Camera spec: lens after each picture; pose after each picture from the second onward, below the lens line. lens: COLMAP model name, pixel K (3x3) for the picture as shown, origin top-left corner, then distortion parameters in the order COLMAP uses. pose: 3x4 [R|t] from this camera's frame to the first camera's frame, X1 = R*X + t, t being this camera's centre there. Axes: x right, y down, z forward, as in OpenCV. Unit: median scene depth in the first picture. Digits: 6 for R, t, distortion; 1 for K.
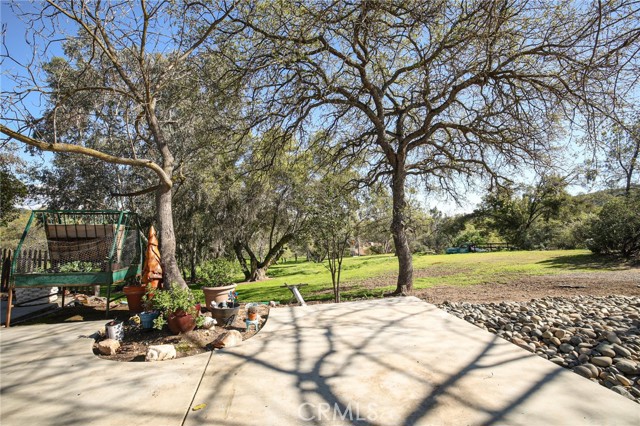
lens RADIAL K [[275.1, 0, 320.0], [0, 275.1, 213.0], [0, 0, 1]] dist [-0.042796, 0.018968]
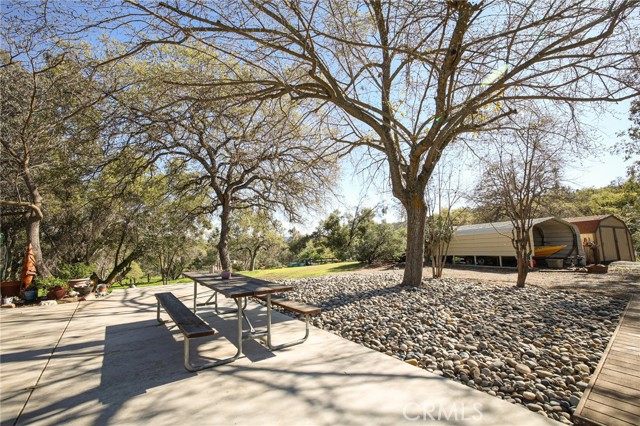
lens RADIAL K [[275.1, 0, 320.0], [0, 275.1, 213.0], [0, 0, 1]] dist [-0.042796, 0.018968]
pose [[0.895064, 0.054278, 0.442621, 0.042558], [-0.024994, 0.997111, -0.071731, -0.011194], [-0.445236, 0.053141, 0.893835, -0.233143]]
